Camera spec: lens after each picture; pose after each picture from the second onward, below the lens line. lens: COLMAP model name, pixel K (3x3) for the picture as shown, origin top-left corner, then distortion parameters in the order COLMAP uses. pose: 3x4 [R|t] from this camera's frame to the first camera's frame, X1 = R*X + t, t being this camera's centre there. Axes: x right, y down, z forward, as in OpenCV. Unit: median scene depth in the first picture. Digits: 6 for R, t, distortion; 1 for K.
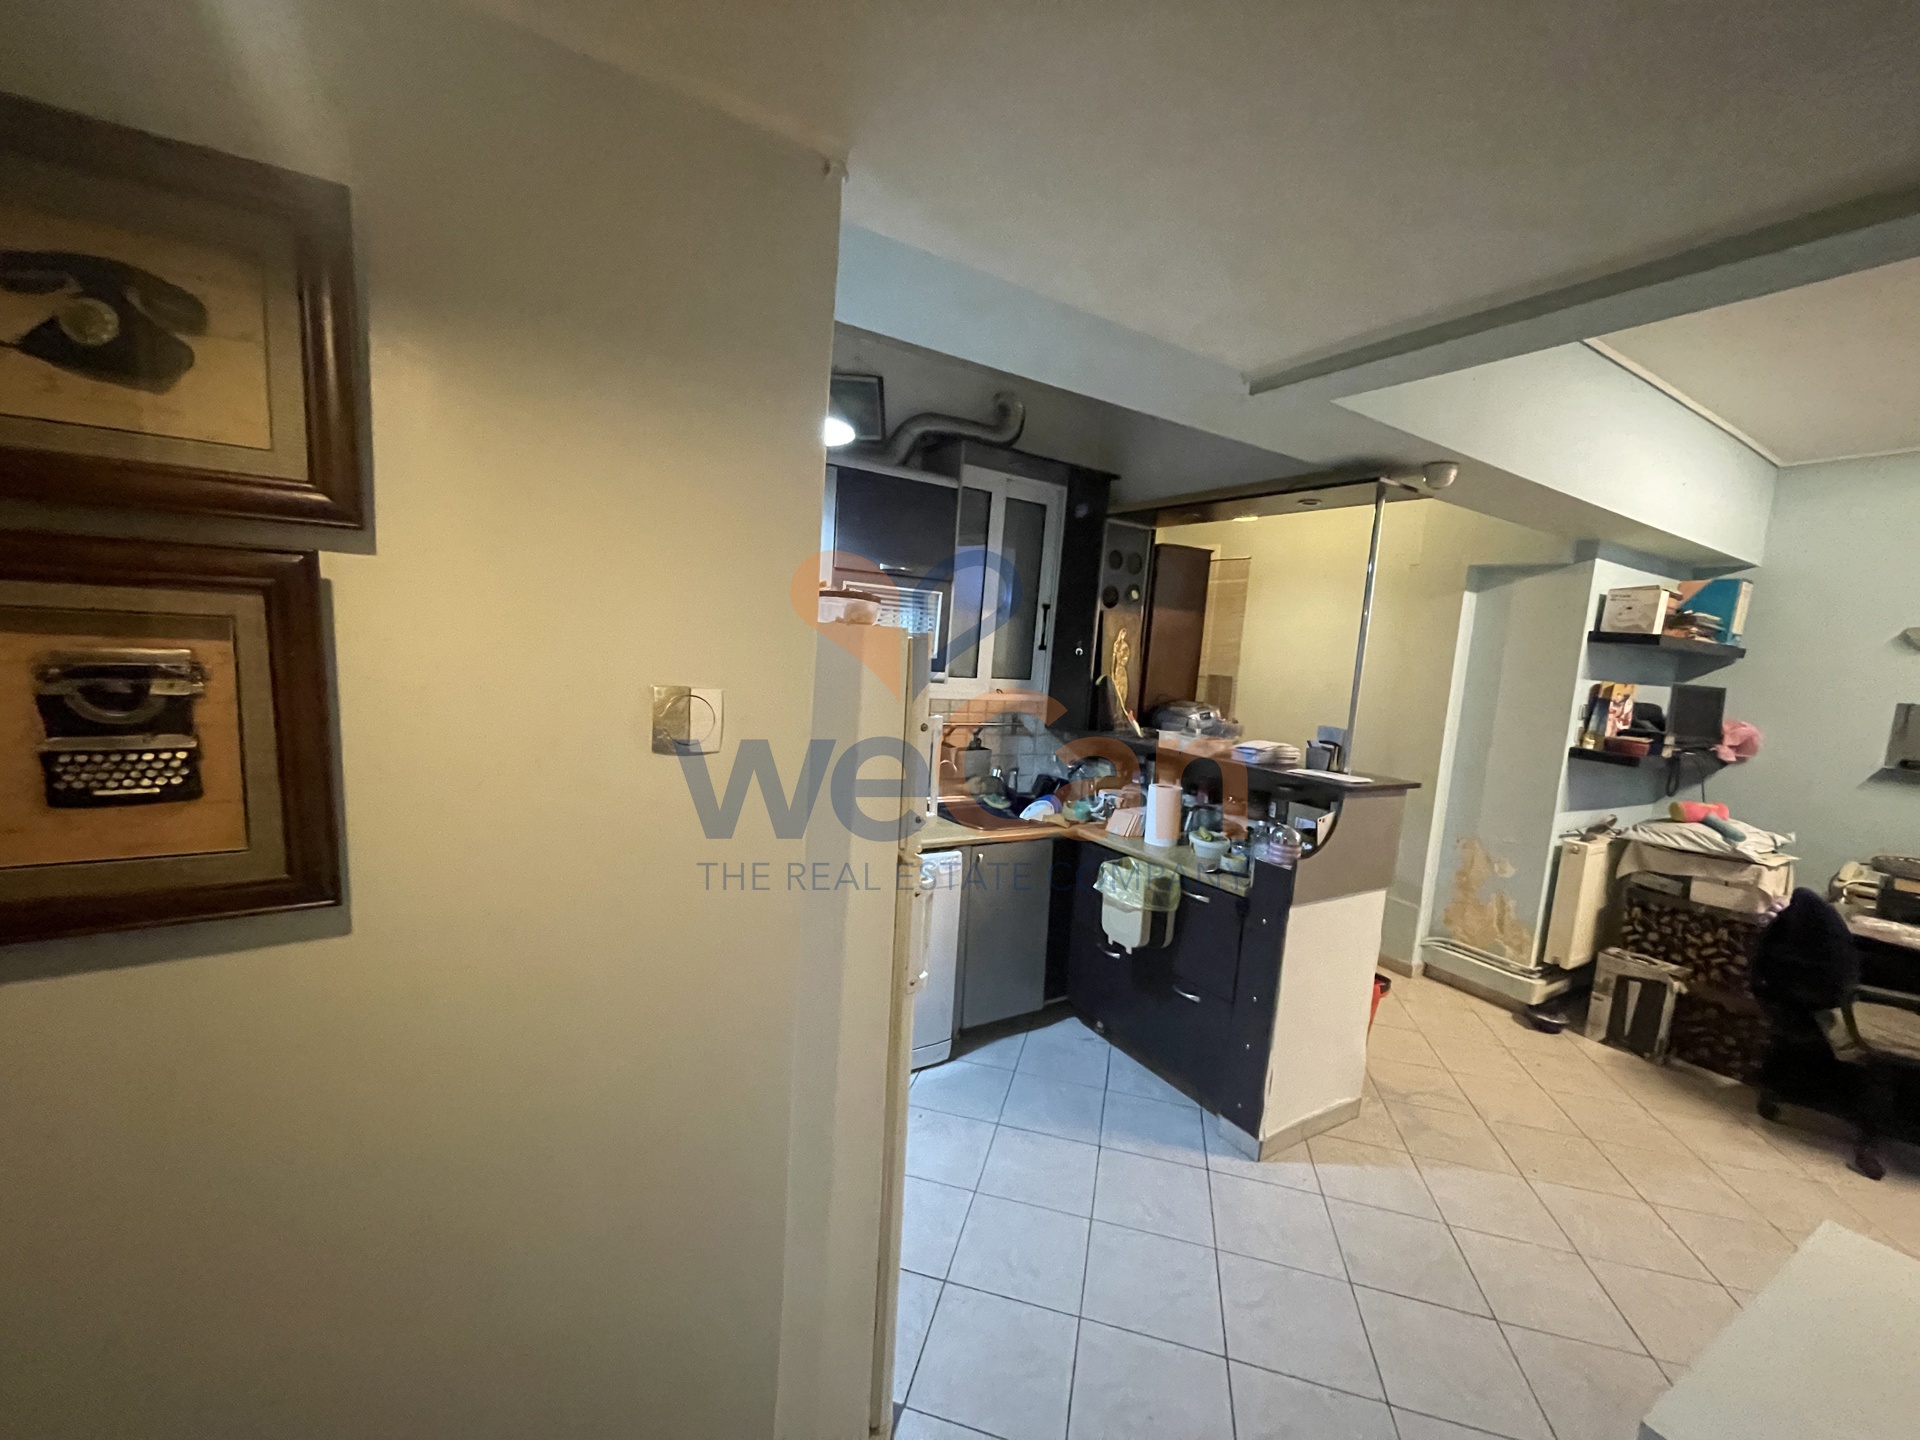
lens RADIAL K [[782.8, 0, 936.3], [0, 782.8, 727.4], [0, 0, 1]] dist [-0.001216, -0.000091]
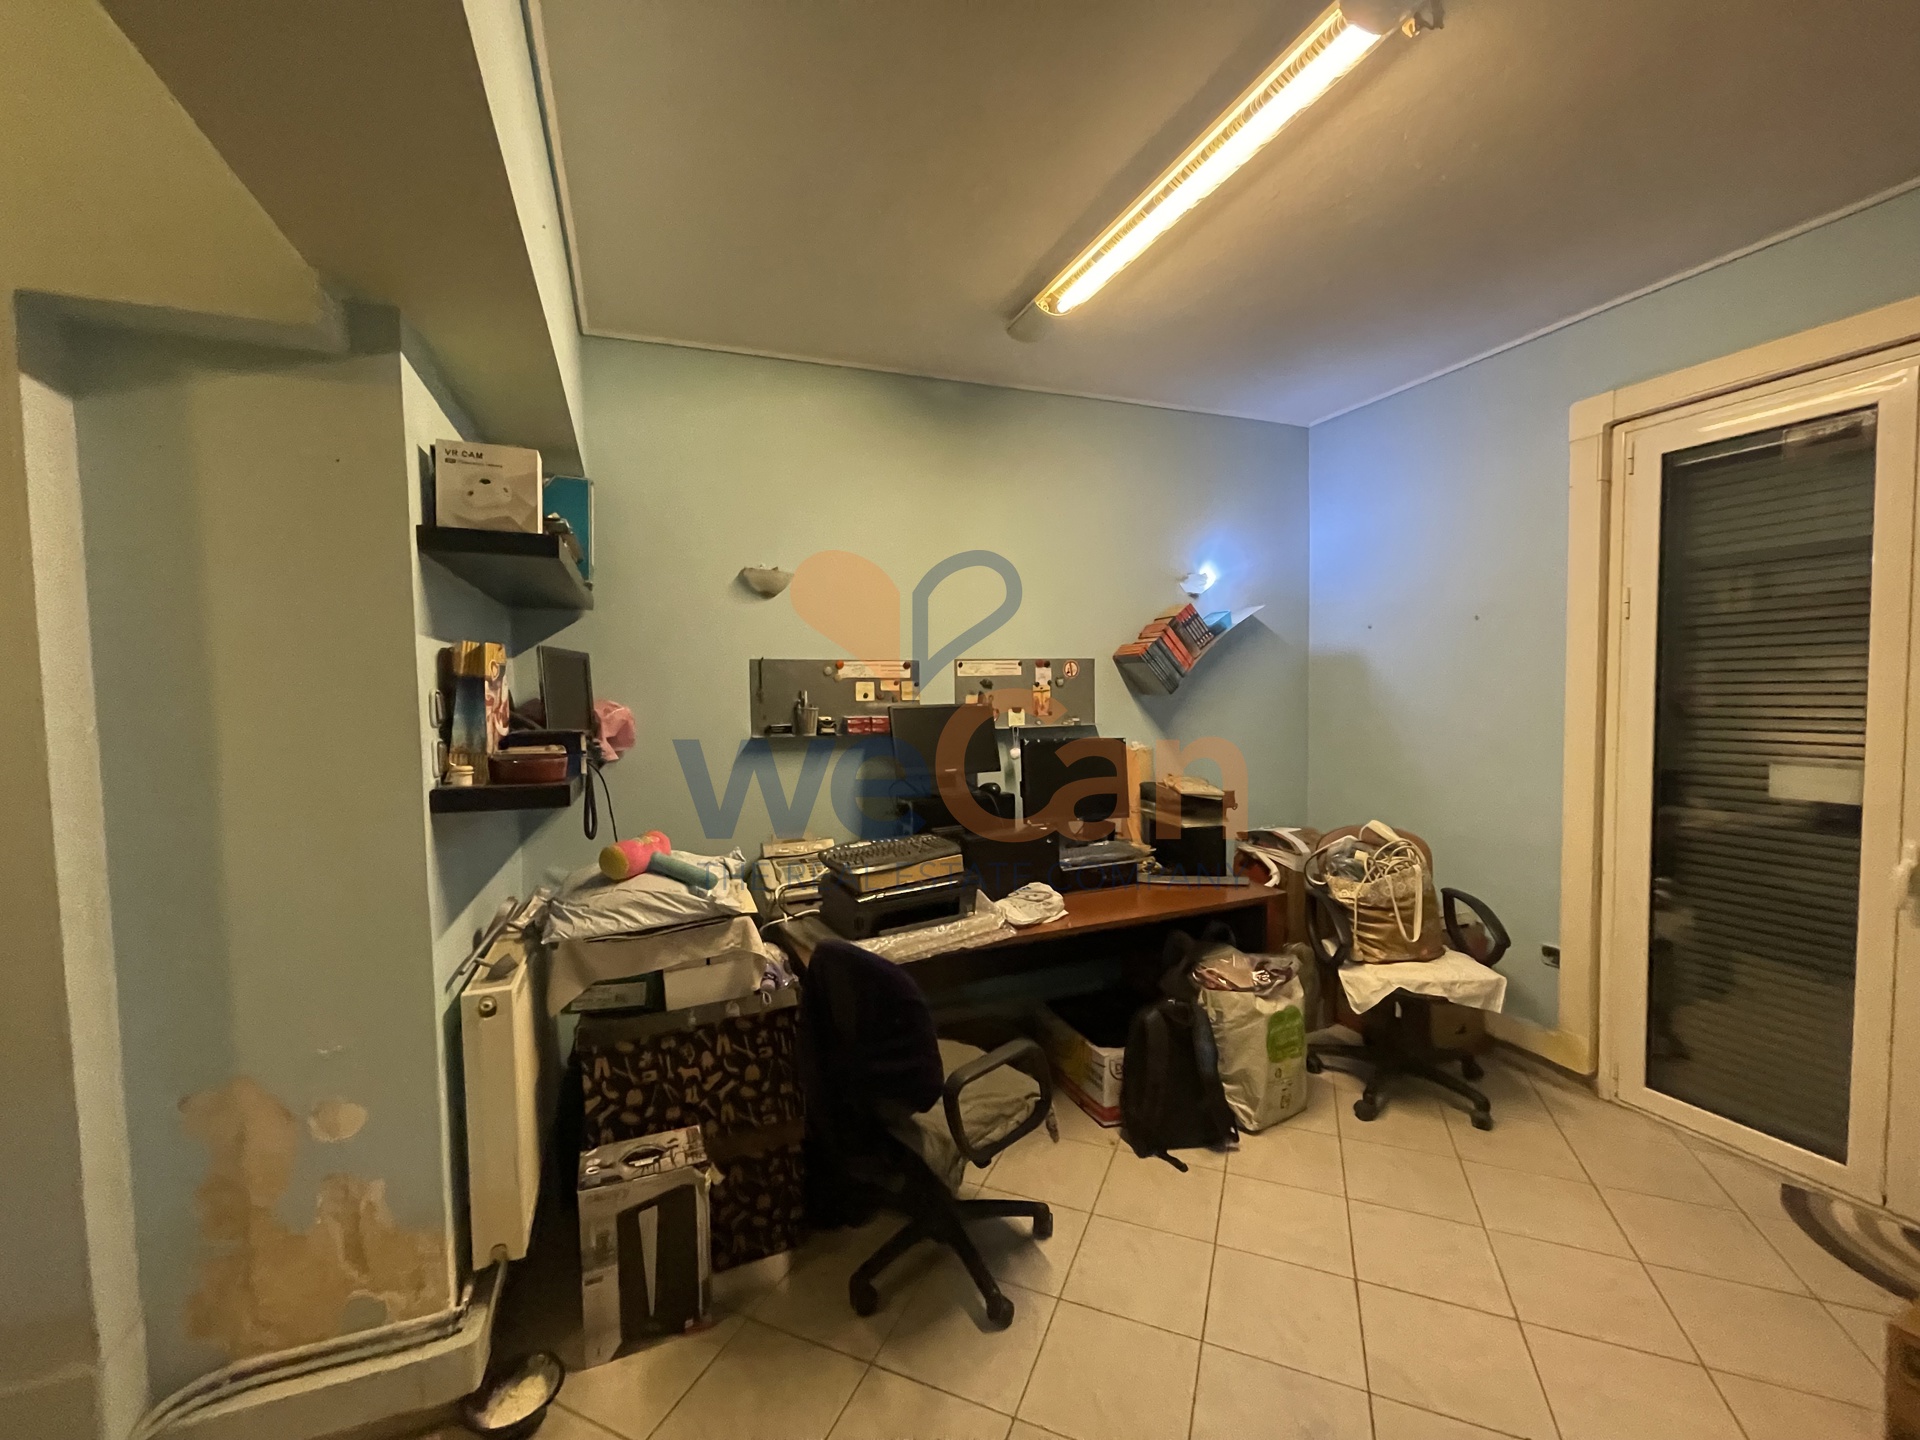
lens RADIAL K [[770.4, 0, 957.2], [0, 770.4, 728.5], [0, 0, 1]] dist [-0.004183, 0.000728]
pose [[0.154582, -0.125423, 0.979986, 0.450094], [0.139615, 0.984728, 0.104008, -0.013044], [-0.978065, 0.120743, 0.169733, 0.649918]]
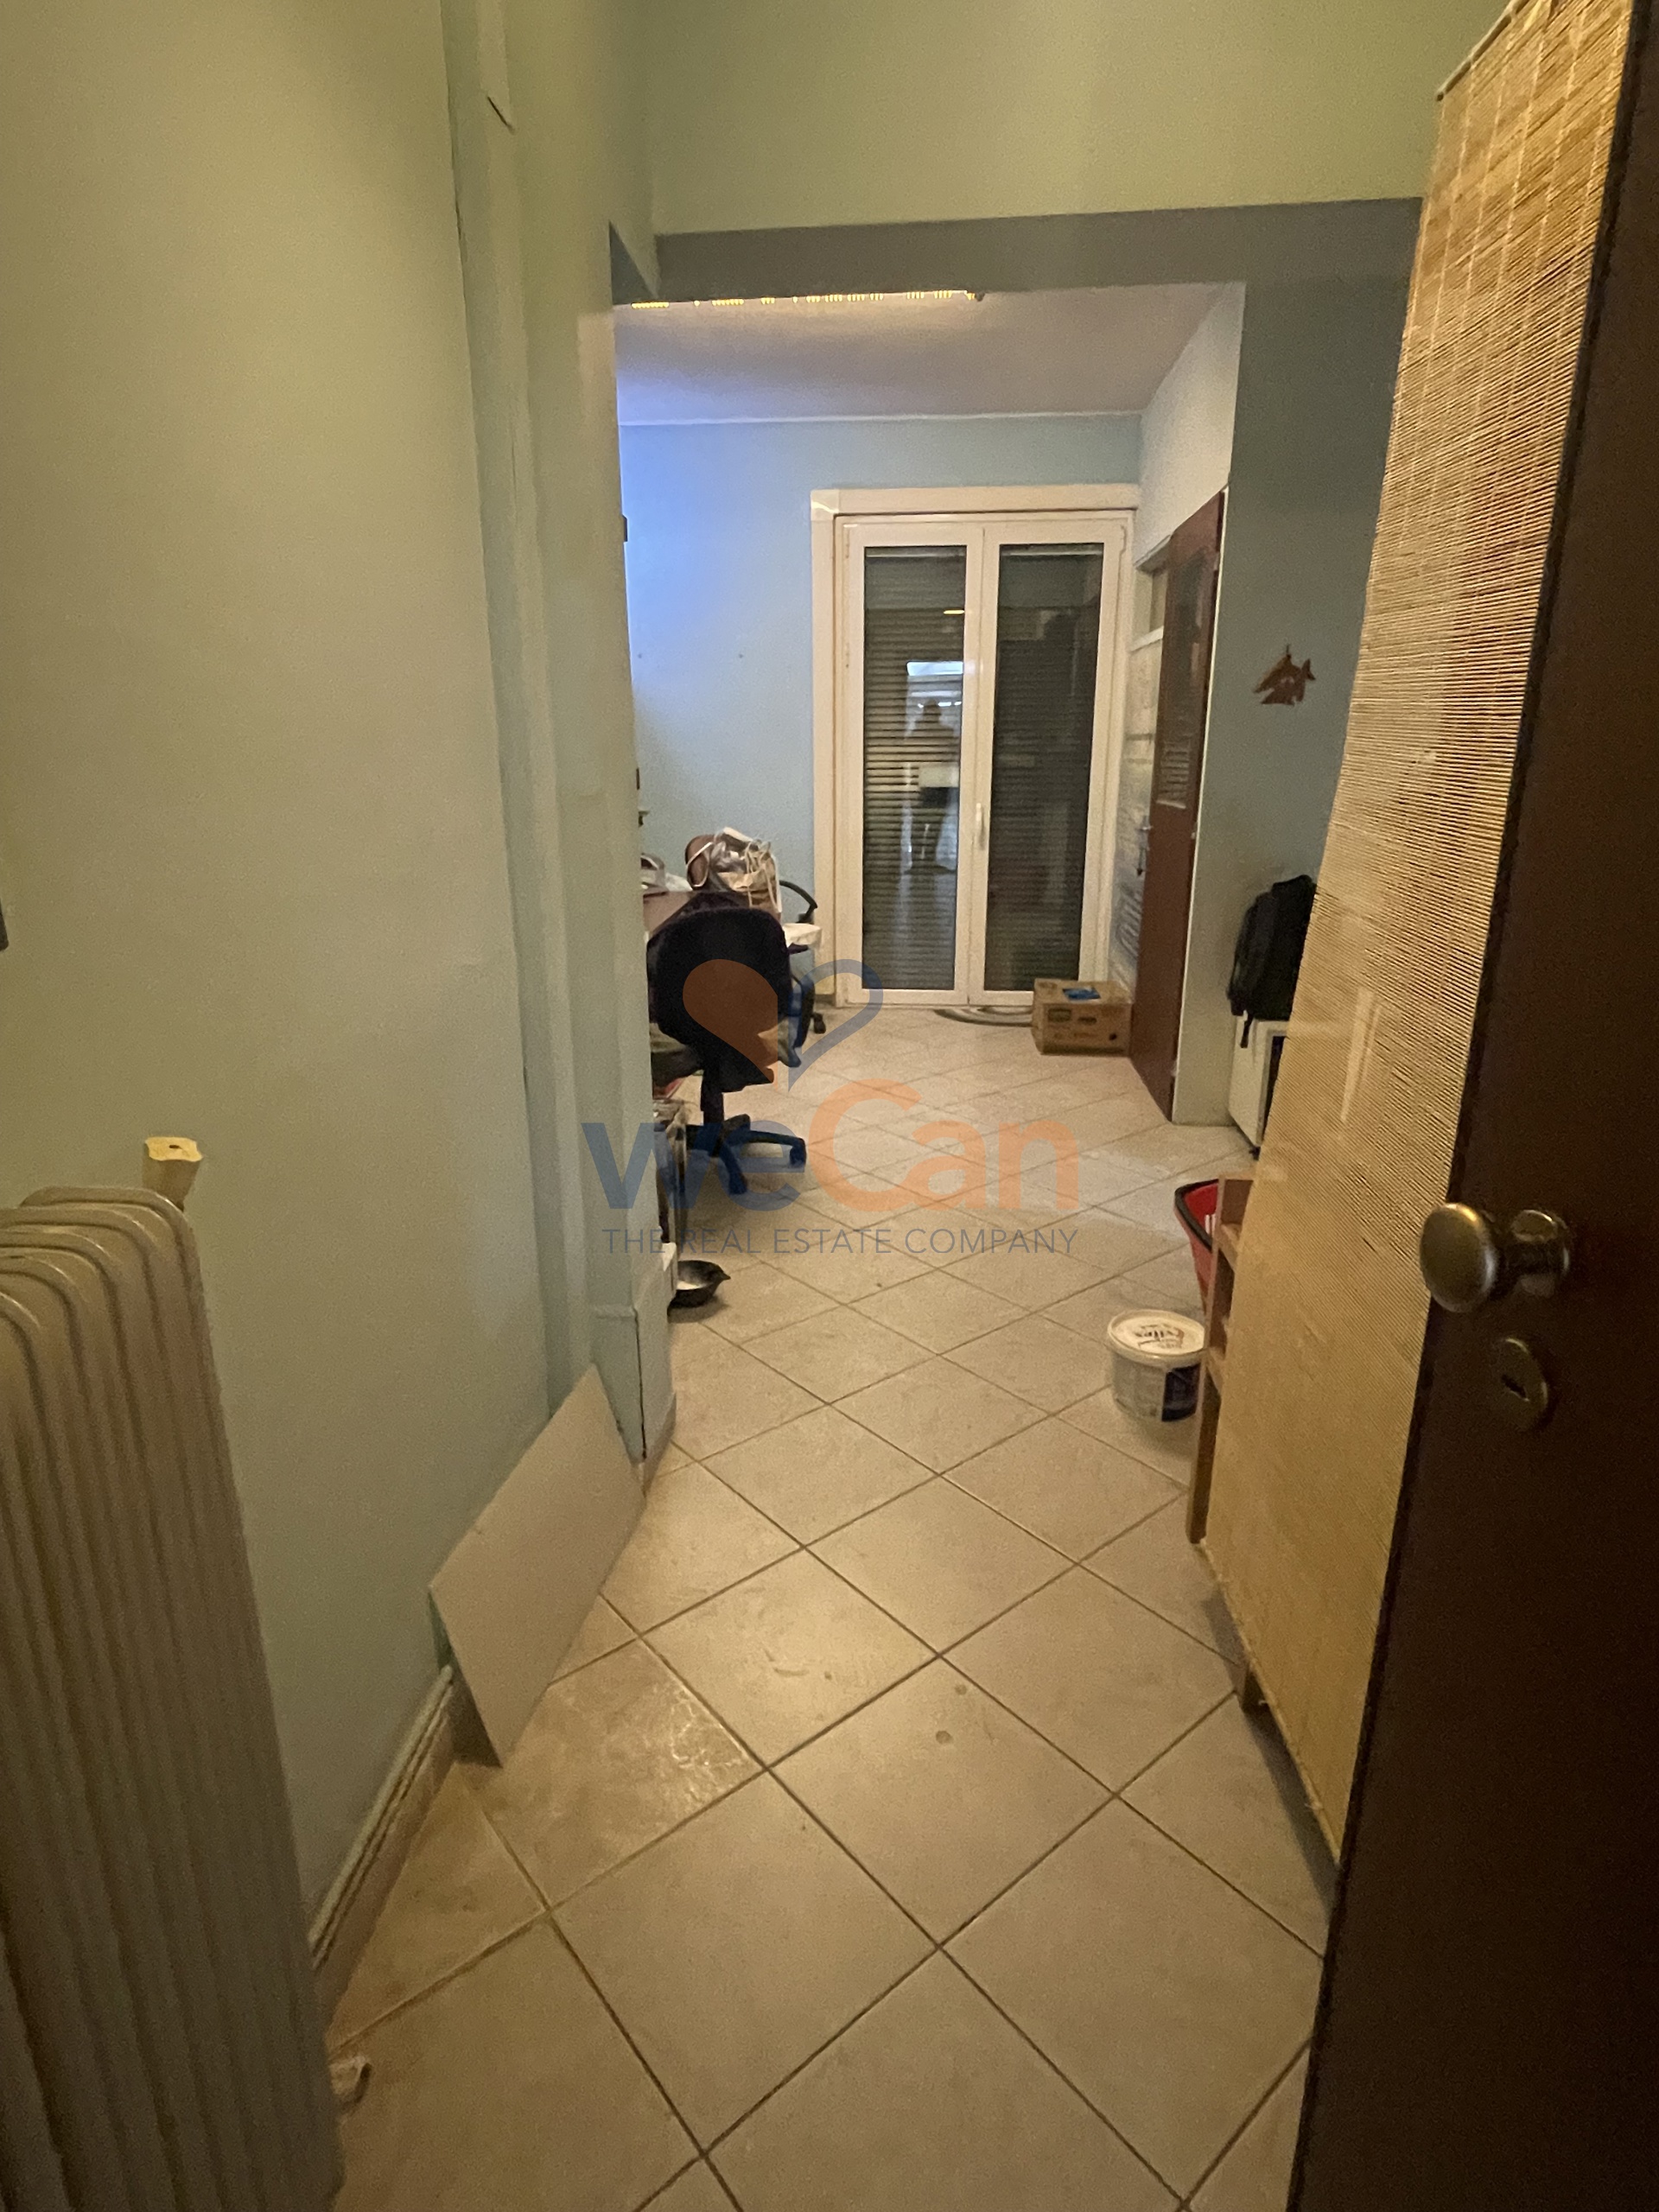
lens RADIAL K [[1182.3, 0, 815.3], [0, 1182.3, 1098.2], [0, 0, 1]] dist [0.000641, -0.000217]
pose [[-0.806041, -0.238215, 0.541803, 0.301444], [0.013717, 0.907661, 0.419479, -0.092626], [-0.591700, 0.345550, -0.728345, 1.539591]]
